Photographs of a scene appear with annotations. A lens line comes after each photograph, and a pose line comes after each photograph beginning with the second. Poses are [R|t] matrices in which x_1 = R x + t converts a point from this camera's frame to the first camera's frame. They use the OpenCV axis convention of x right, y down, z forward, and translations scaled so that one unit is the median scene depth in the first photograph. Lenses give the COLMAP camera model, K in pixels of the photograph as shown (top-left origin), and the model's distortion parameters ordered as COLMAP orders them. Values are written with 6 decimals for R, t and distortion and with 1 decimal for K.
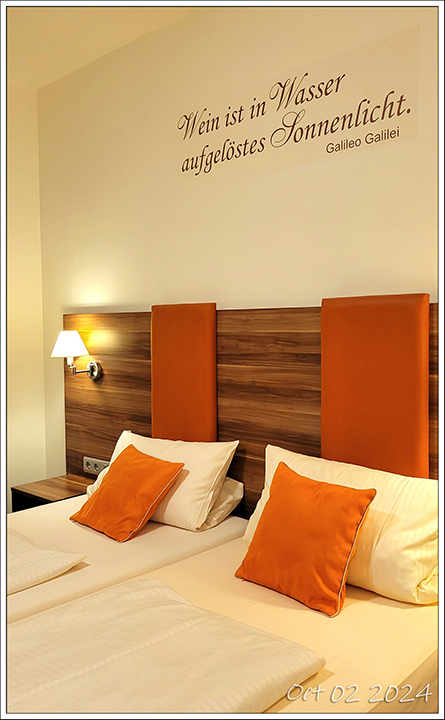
lens RADIAL K [[606.4, 0, 233.2], [0, 606.4, 357.8], [0, 0, 1]] dist [0.038577, -0.002124]
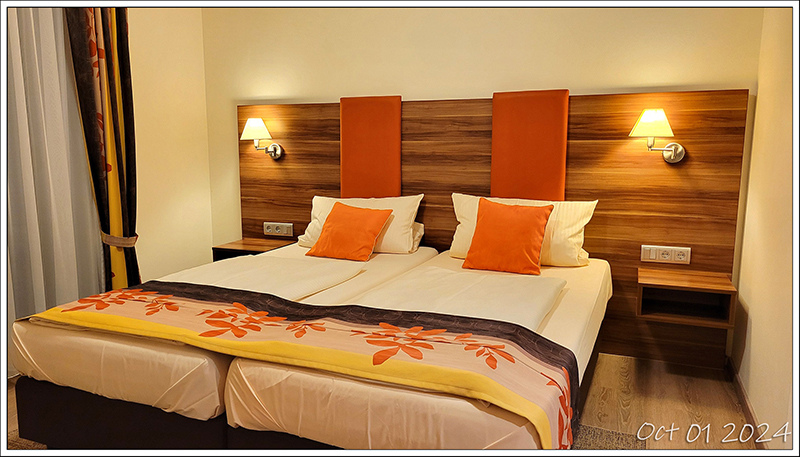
lens RADIAL K [[595.3, 0, 387.9], [0, 595.3, 230.5], [0, 0, 1]] dist [0.033577, -0.006110]
pose [[0.942808, -0.041971, 0.330682, -0.522473], [0.011757, 0.995611, 0.092847, 0.088368], [-0.333128, -0.083650, 0.939164, -0.287682]]
